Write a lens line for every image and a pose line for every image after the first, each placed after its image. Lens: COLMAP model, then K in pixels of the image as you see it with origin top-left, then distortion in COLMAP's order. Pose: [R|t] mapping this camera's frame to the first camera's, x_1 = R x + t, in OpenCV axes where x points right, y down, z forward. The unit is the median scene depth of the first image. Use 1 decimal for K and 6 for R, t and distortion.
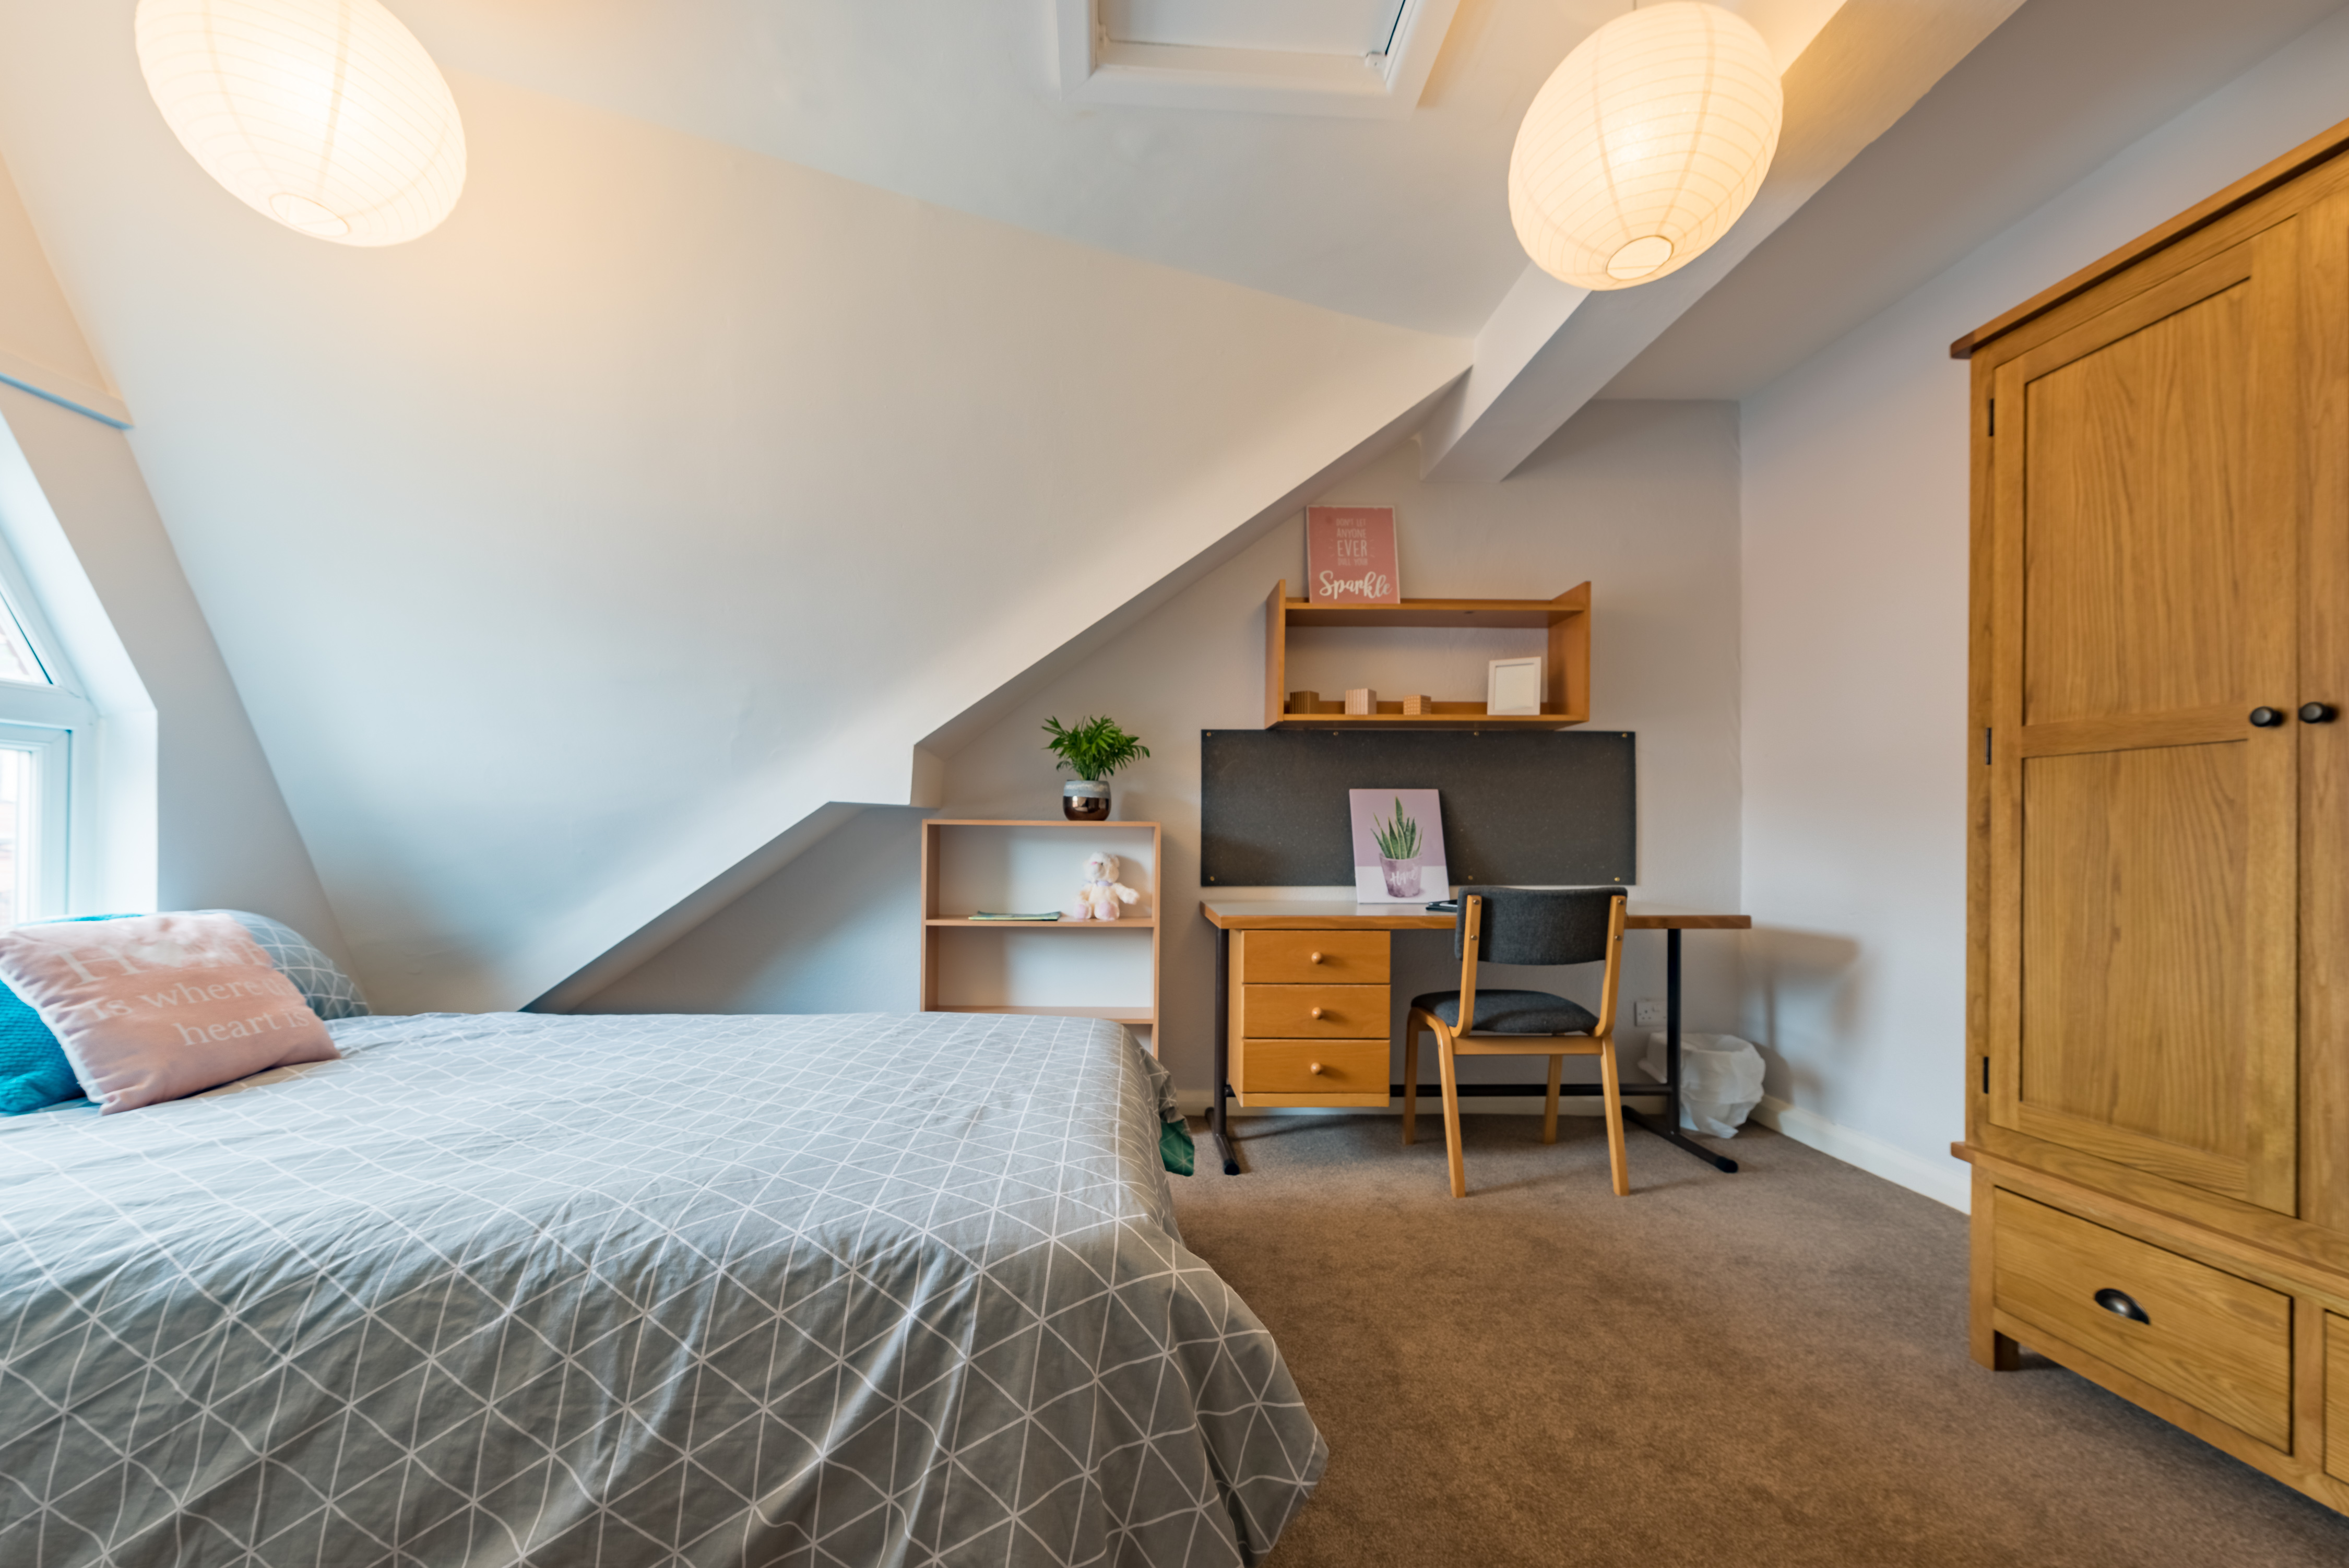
lens RADIAL K [[941.0, 0, 1170.8], [0, 941.0, 838.7], [0, 0, 1]] dist [-0.000245, 0.000059]
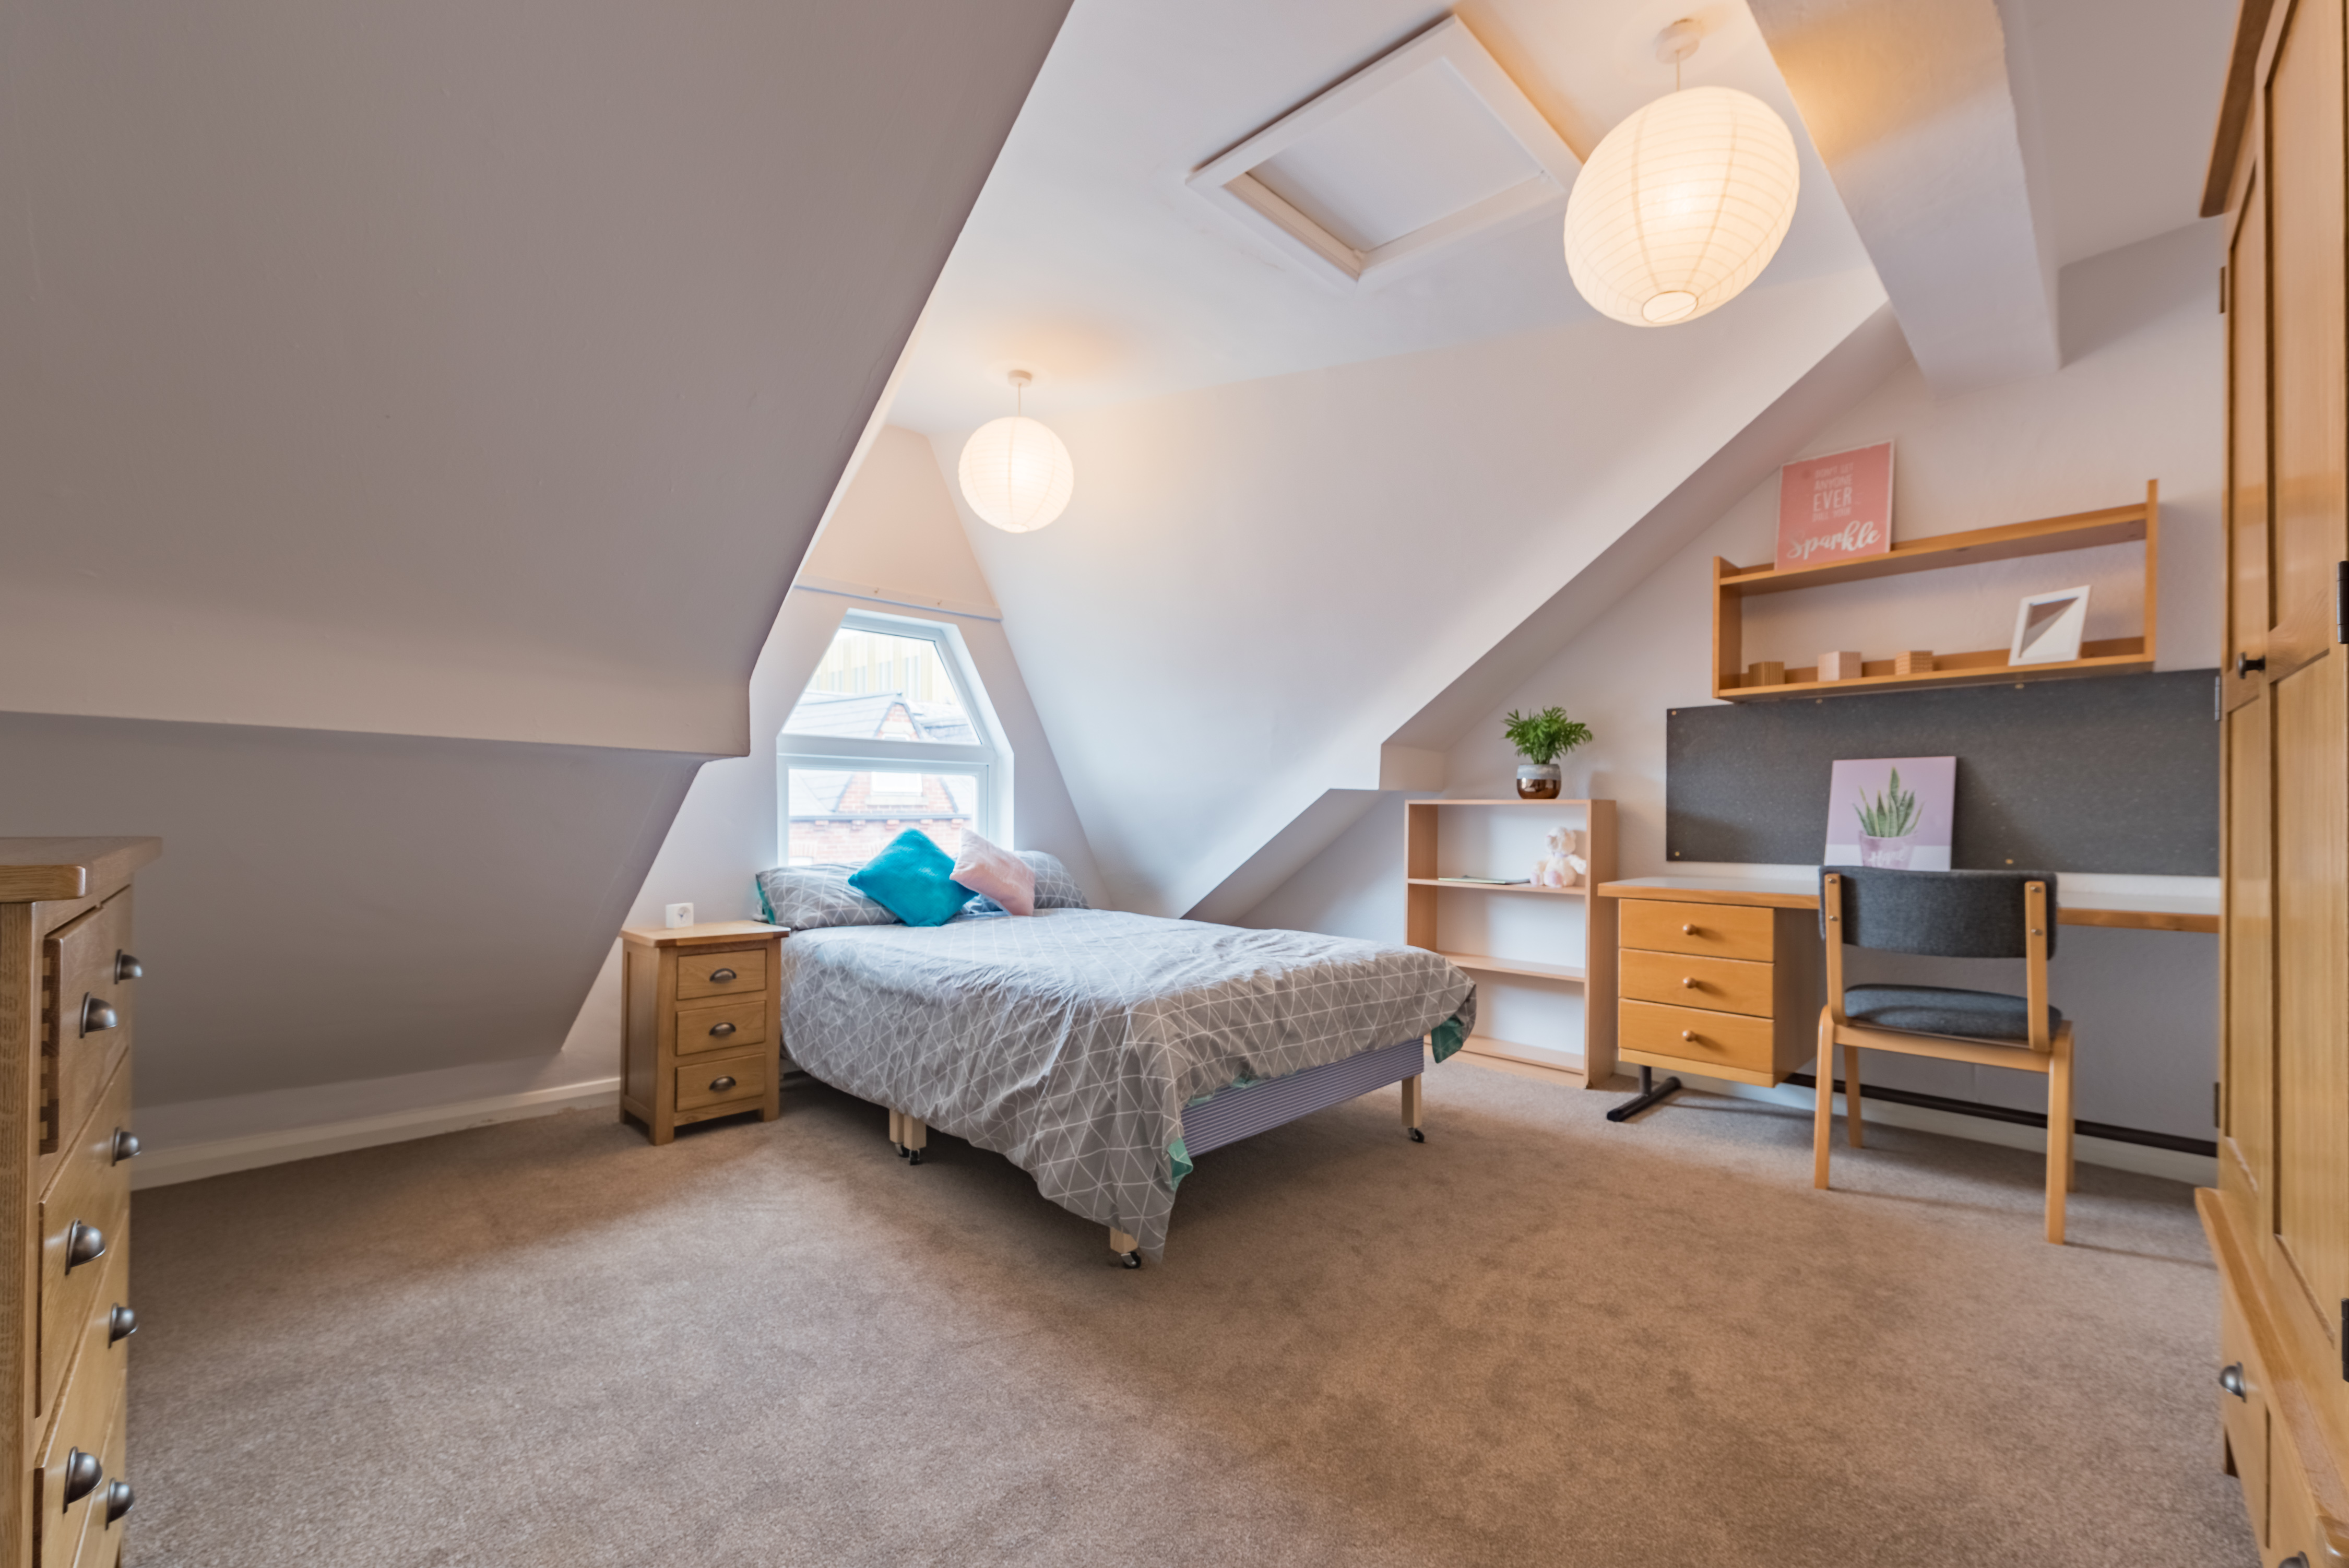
lens RADIAL K [[941.8, 0, 1170.3], [0, 941.8, 816.3], [0, 0, 1]] dist [0.000593, 0.000018]
pose [[0.683447, -0.000541, -0.730000, 0.441087], [-0.000657, 0.999999, -0.001357, 0.003461], [0.730000, 0.001407, 0.683446, -0.107789]]
